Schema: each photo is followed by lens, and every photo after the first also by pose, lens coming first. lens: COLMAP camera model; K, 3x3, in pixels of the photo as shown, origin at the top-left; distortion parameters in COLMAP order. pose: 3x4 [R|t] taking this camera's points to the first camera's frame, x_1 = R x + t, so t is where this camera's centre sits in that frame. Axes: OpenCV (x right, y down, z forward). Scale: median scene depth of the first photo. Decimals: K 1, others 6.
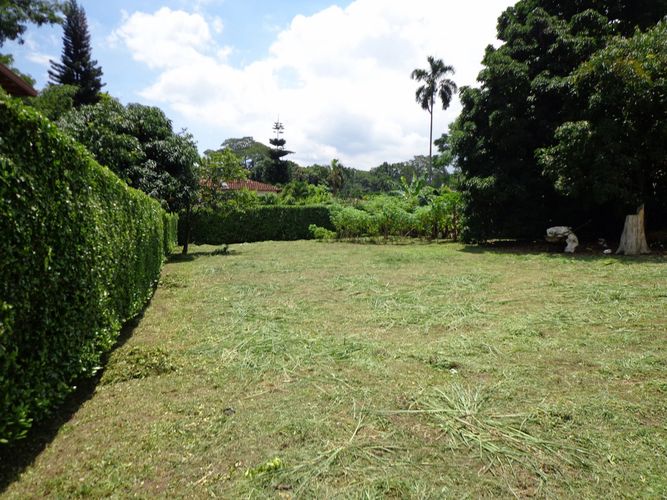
lens RADIAL K [[493.1, 0, 331.3], [0, 493.1, 251.3], [0, 0, 1]] dist [-0.009268, 0.027735]
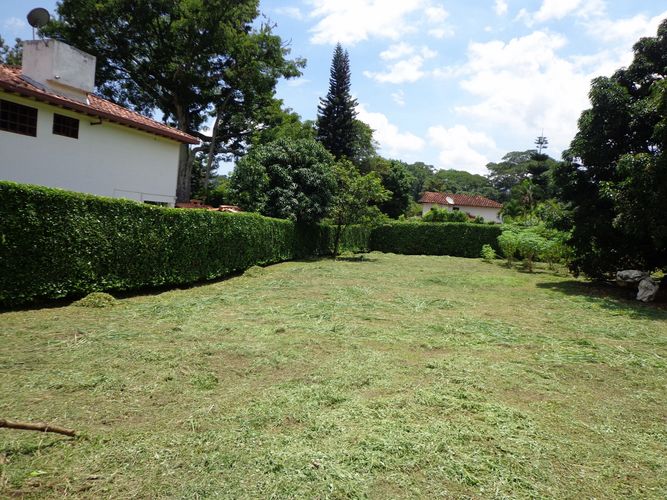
lens RADIAL K [[493.1, 0, 334.2], [0, 493.1, 246.9], [0, 0, 1]] dist [-0.009268, 0.027735]
pose [[0.824414, 0.095914, -0.557802, 0.506377], [-0.112355, 0.993657, 0.004803, -0.034860], [0.554724, 0.058712, 0.829960, -0.030688]]
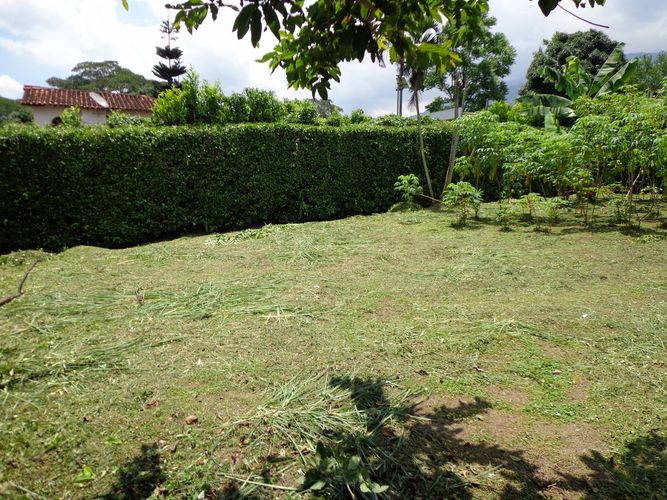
lens RADIAL K [[493.1, 0, 328.9], [0, 493.1, 246.5], [0, 0, 1]] dist [-0.009268, 0.027735]
pose [[0.968250, -0.050009, 0.244931, -0.339668], [0.028355, 0.995433, 0.091155, -0.068897], [-0.248371, -0.081316, 0.965246, 1.254919]]
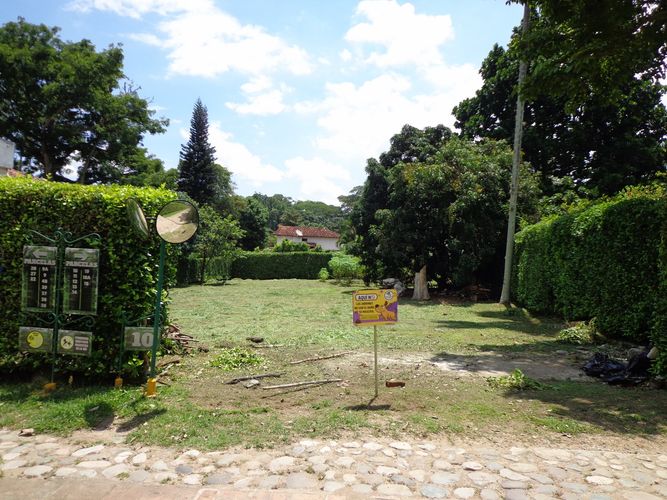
lens RADIAL K [[493.1, 0, 334.1], [0, 493.1, 245.9], [0, 0, 1]] dist [-0.009268, 0.027735]
pose [[0.947325, 0.028610, -0.318994, 0.759617], [-0.056697, 0.995252, -0.079112, -0.019968], [0.315217, 0.093031, 0.944449, -0.431602]]
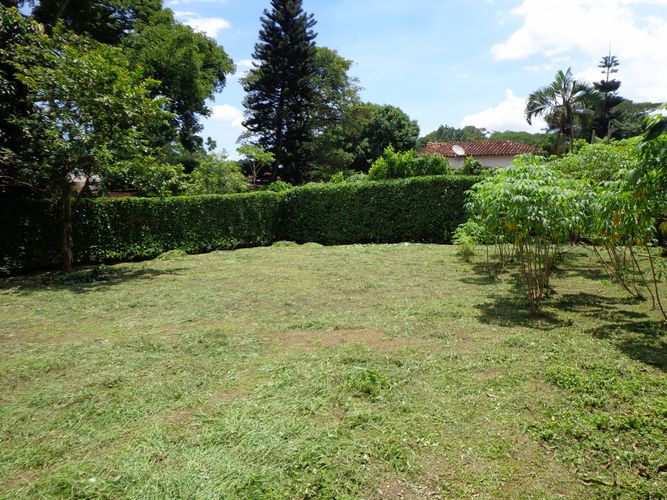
lens RADIAL K [[493.1, 0, 336.0], [0, 493.1, 247.4], [0, 0, 1]] dist [-0.009268, 0.027735]
pose [[0.750984, 0.066968, -0.656916, 0.331292], [-0.042836, 0.997689, 0.052737, -0.078376], [0.658930, -0.011465, 0.752117, 1.039647]]
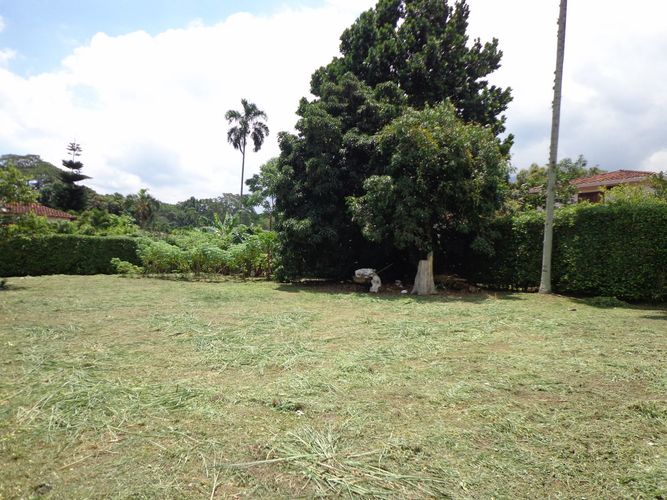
lens RADIAL K [[493.1, 0, 332.4], [0, 493.1, 254.9], [0, 0, 1]] dist [-0.009268, 0.027735]
pose [[0.924639, 0.040482, 0.378688, -0.022711], [-0.014214, 0.997310, -0.071908, -0.000325], [-0.380581, 0.061106, 0.922727, 0.014178]]
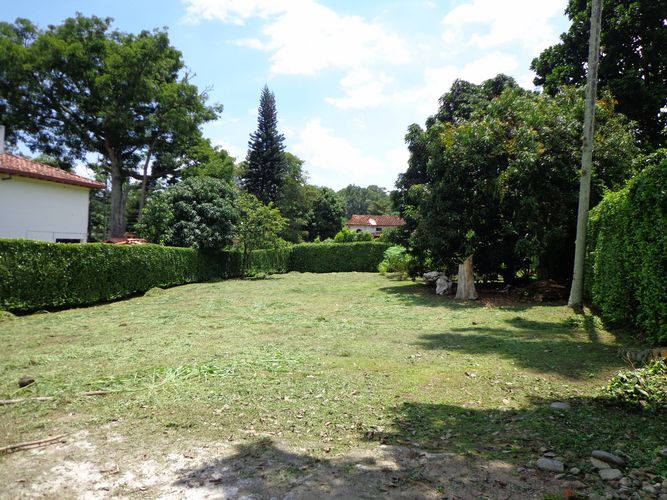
lens RADIAL K [[493.1, 0, 334.8], [0, 493.1, 246.9], [0, 0, 1]] dist [-0.009268, 0.027735]
pose [[0.862024, 0.021274, -0.506421, 0.840977], [-0.054118, 0.997271, -0.050224, -0.036359], [0.503971, 0.070701, 0.860822, -0.116118]]
